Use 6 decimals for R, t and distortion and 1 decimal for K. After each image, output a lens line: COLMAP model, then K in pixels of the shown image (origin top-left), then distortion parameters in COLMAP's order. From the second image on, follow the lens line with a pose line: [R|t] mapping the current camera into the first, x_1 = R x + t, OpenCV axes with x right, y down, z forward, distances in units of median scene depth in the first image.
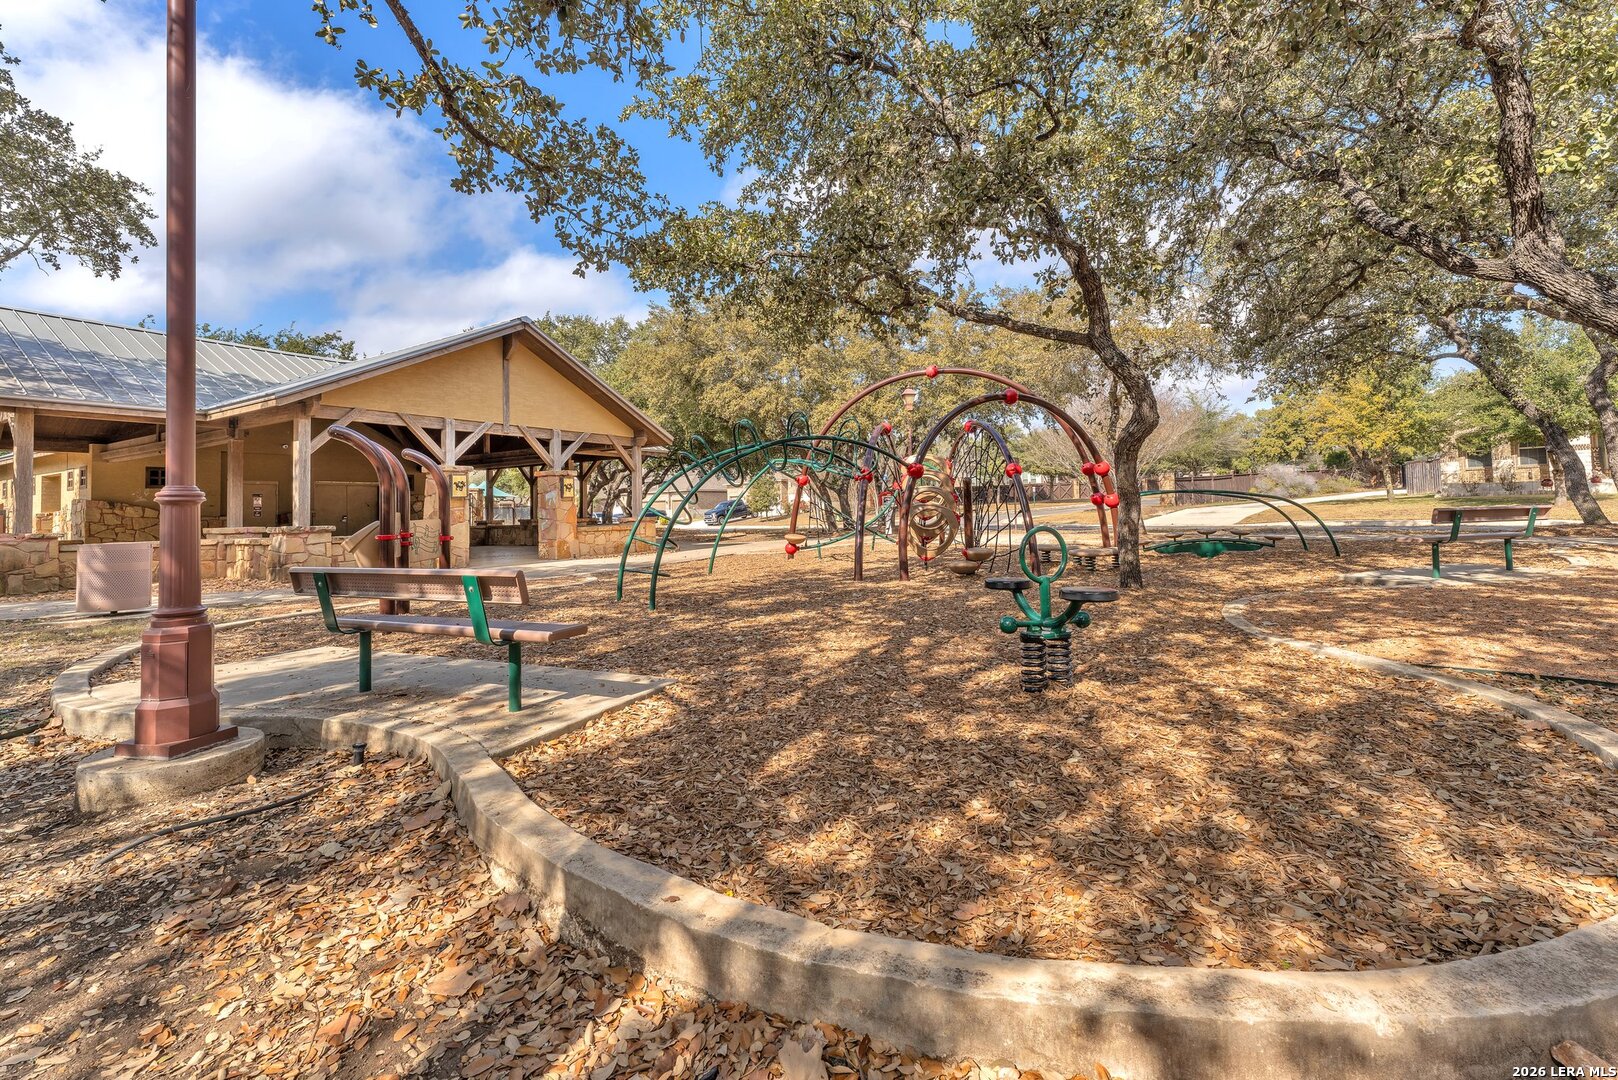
lens RADIAL K [[661.1, 0, 813.5], [0, 661.1, 493.6], [0, 0, 1]] dist [0.001212, 0.000065]
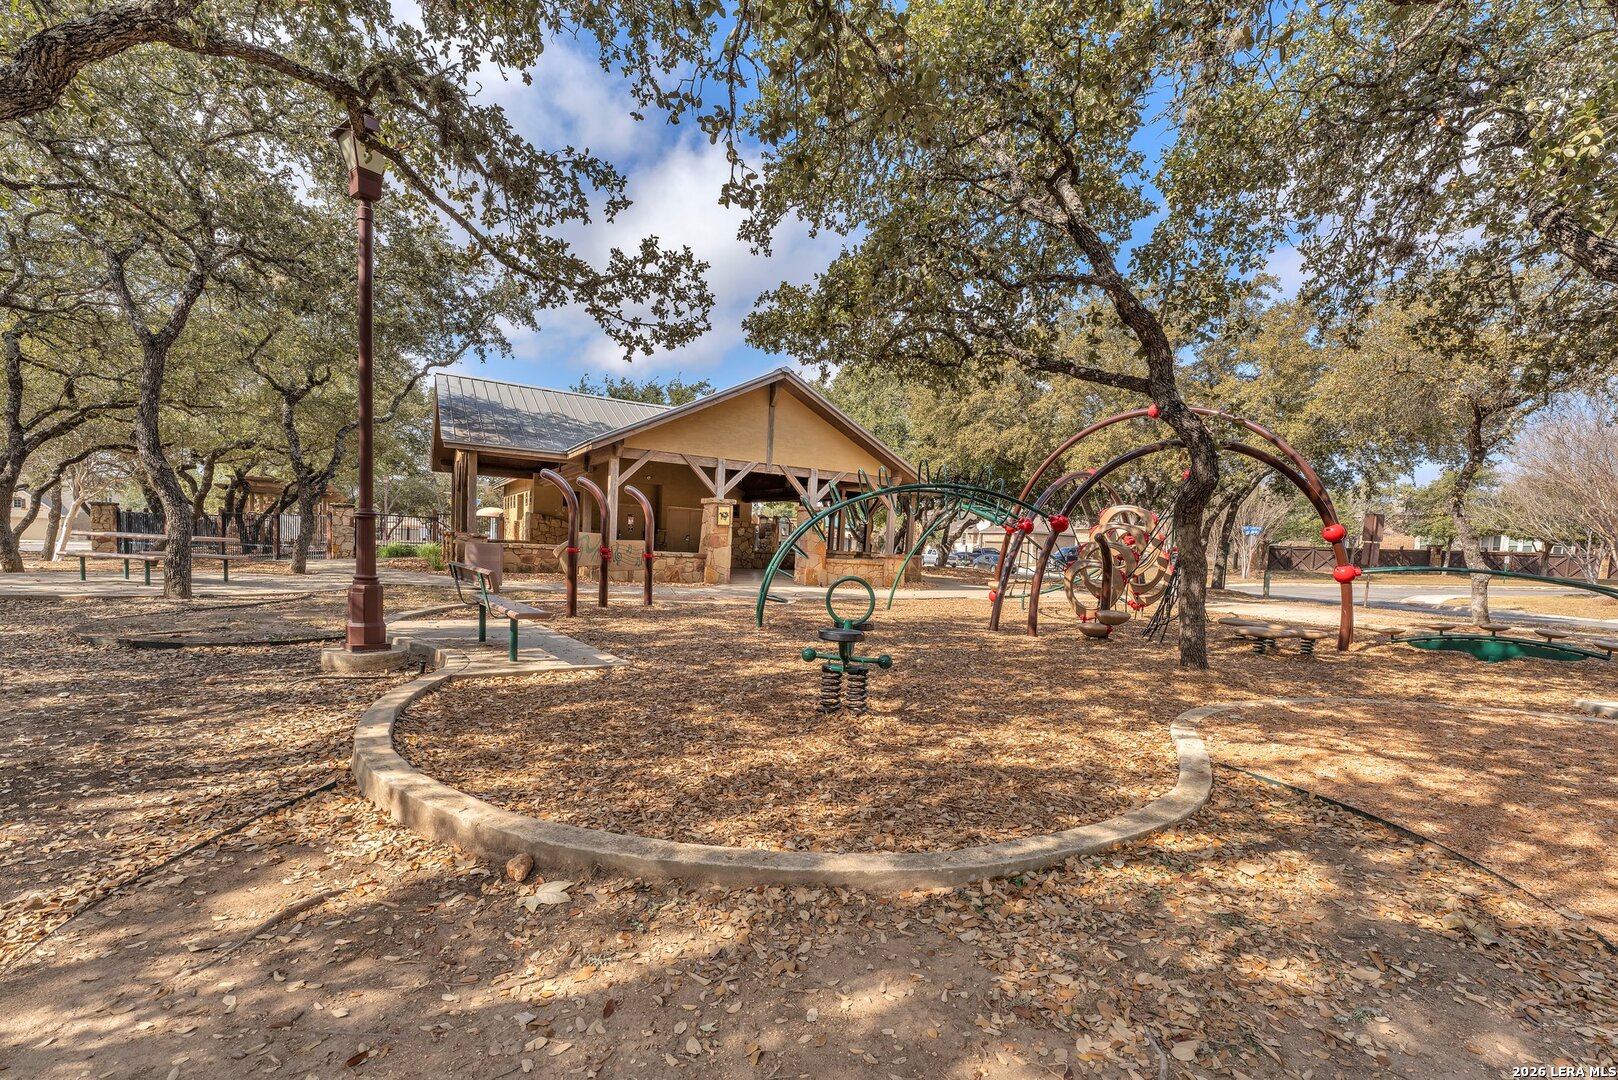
lens RADIAL K [[687.5, 0, 828.9], [0, 687.5, 602.0], [0, 0, 1]] dist [-0.001089, 0.000038]
pose [[0.881548, 0.106317, -0.459968, 0.249509], [-0.060451, 0.991712, 0.113368, -0.011214], [0.468209, -0.072134, 0.880669, -0.020524]]
